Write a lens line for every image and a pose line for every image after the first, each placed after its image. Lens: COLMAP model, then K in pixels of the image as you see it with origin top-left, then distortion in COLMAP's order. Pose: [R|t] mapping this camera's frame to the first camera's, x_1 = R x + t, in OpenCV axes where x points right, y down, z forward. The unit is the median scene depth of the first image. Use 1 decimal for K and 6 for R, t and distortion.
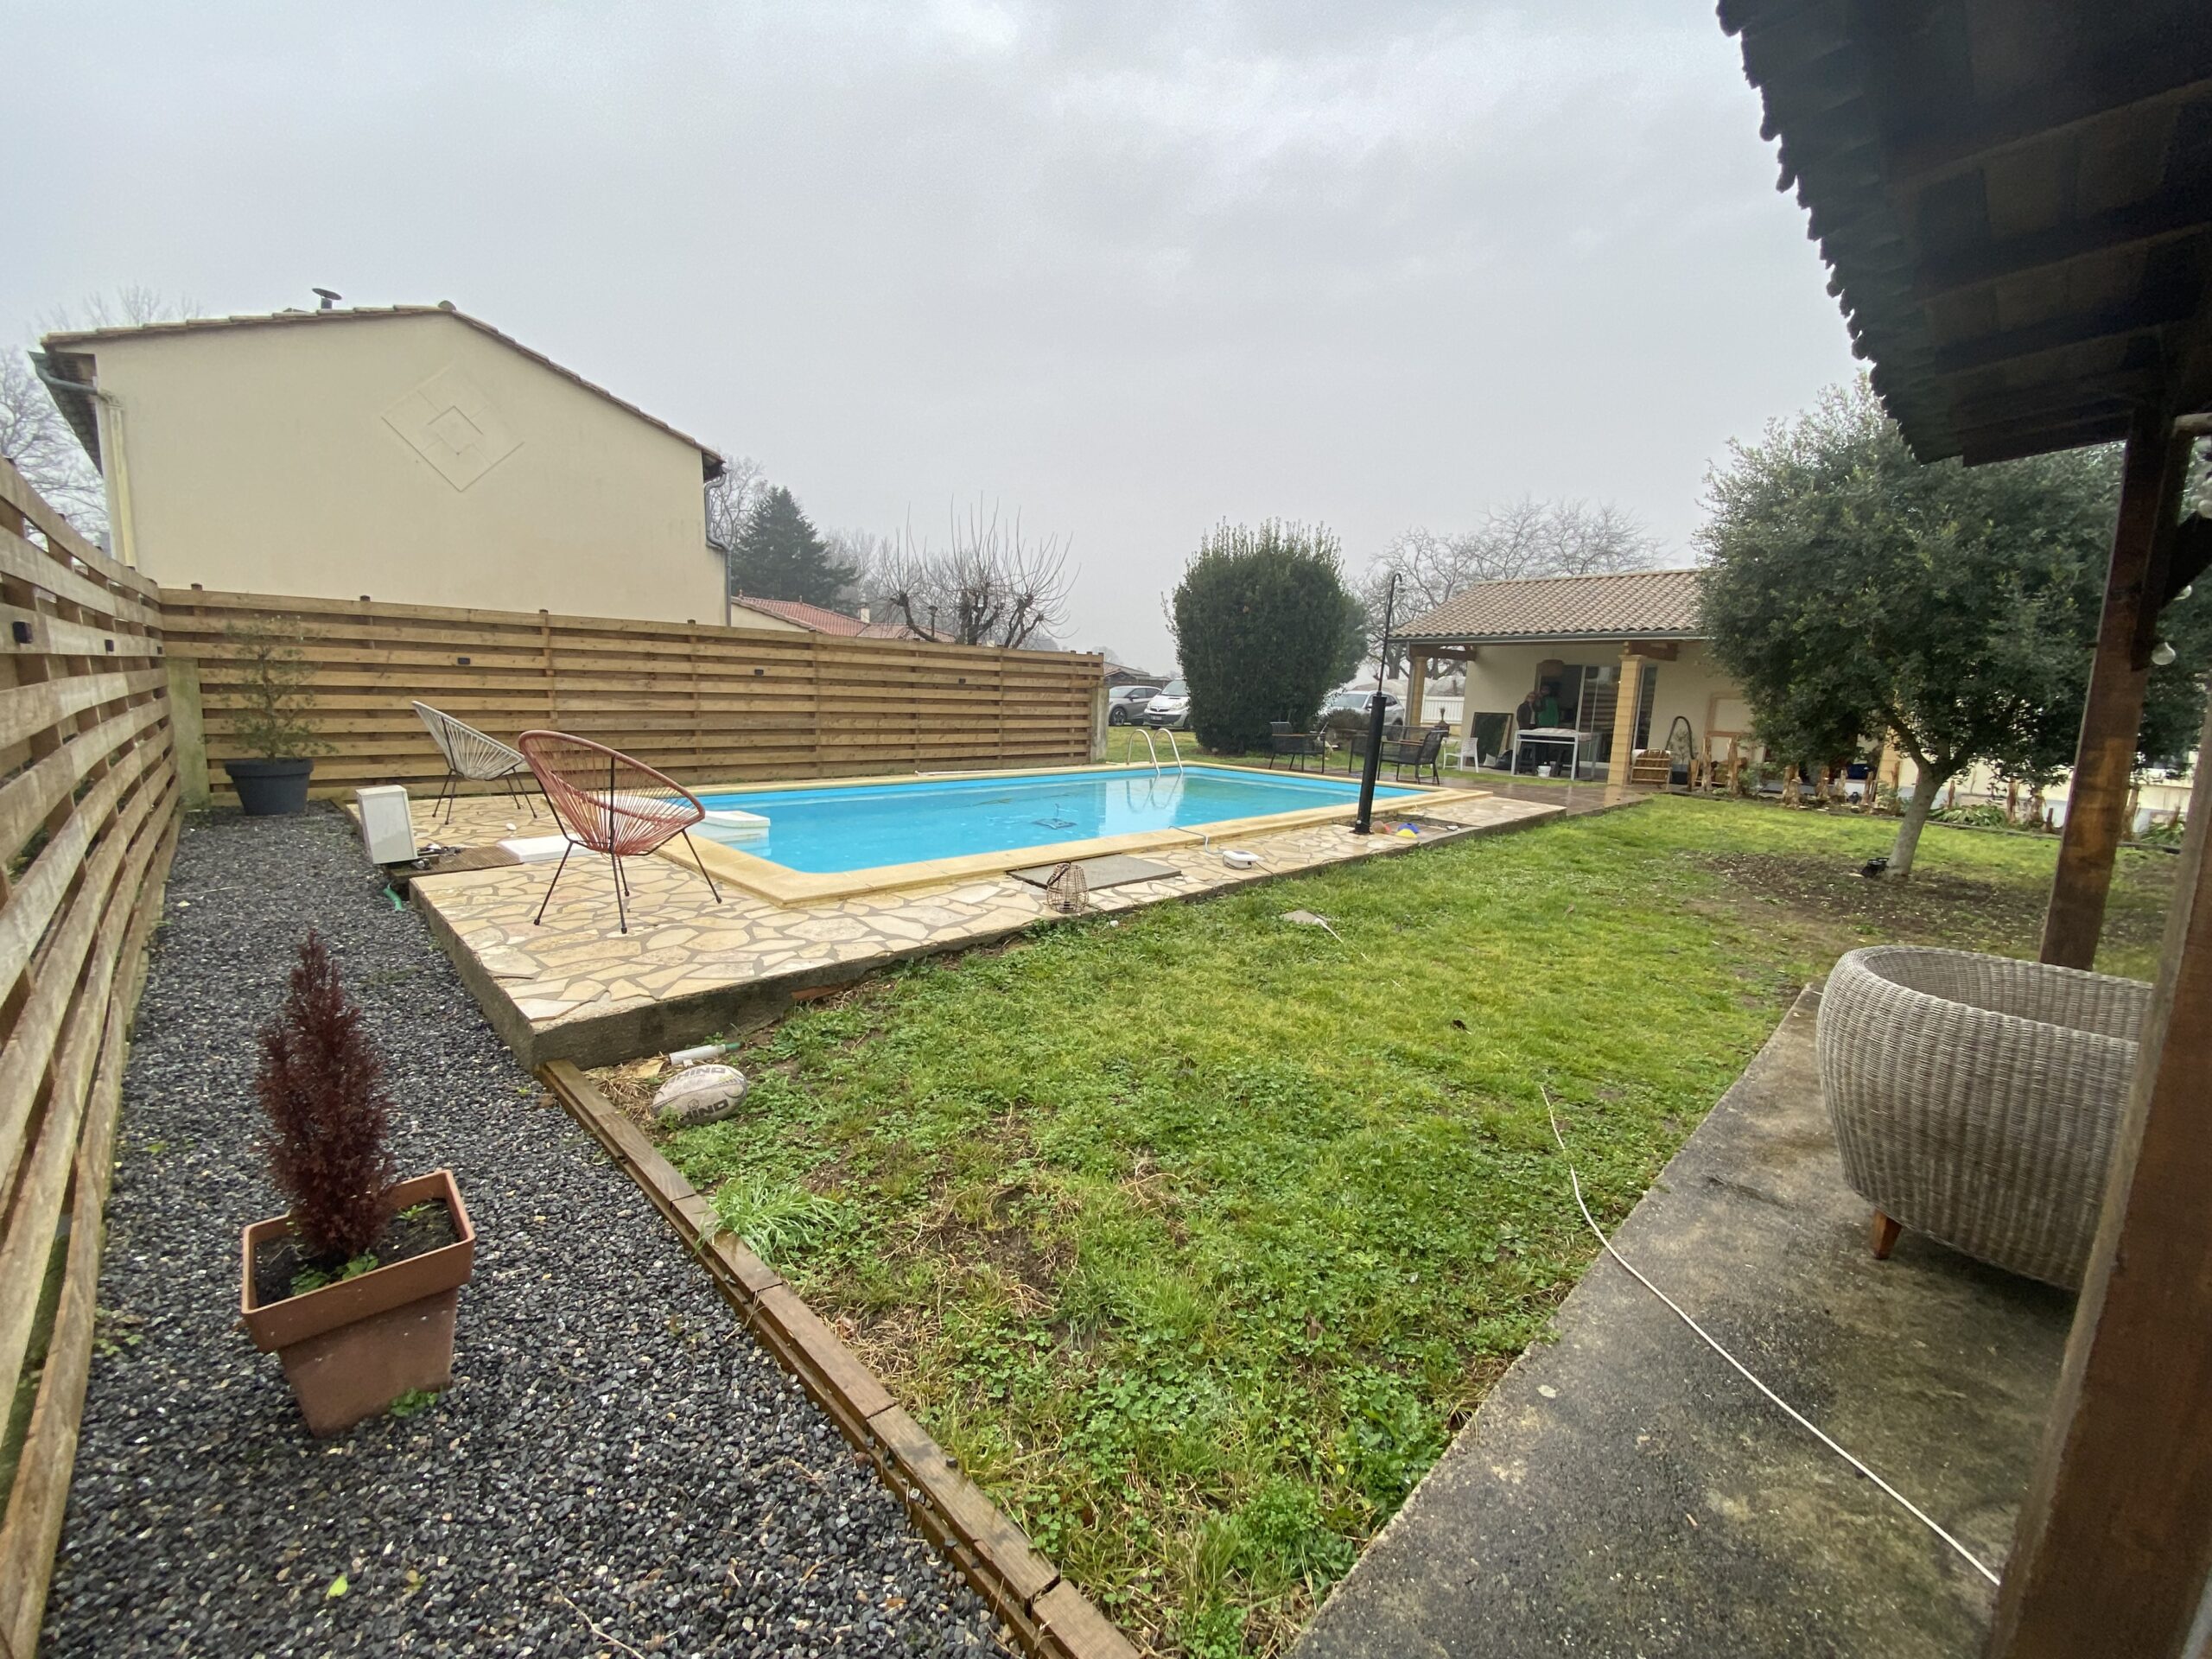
lens RADIAL K [[896.8, 0, 1112.3], [0, 896.8, 837.4], [0, 0, 1]] dist [0.002182, -0.000116]
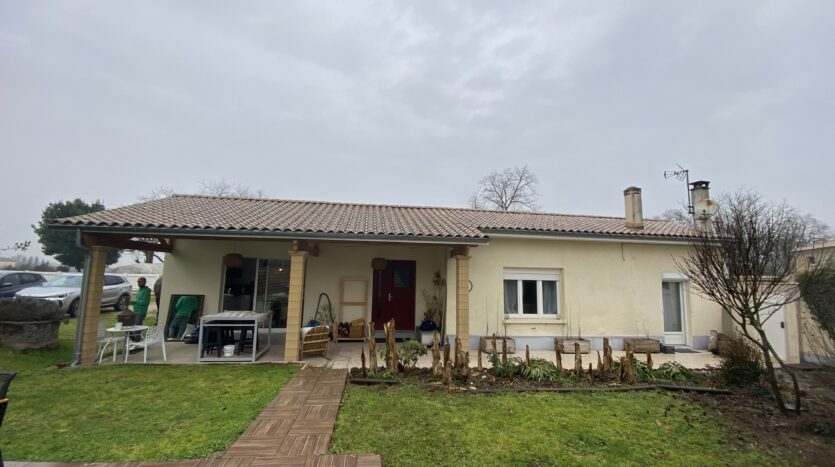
lens RADIAL K [[333.8, 0, 417.5], [0, 333.8, 237.4], [0, 0, 1]] dist [-0.000036, -0.000024]
pose [[0.590053, 0.073616, 0.804001, 0.271807], [0.127516, 0.974838, -0.182842, -0.104046], [-0.797231, 0.210409, 0.565819, 0.541352]]
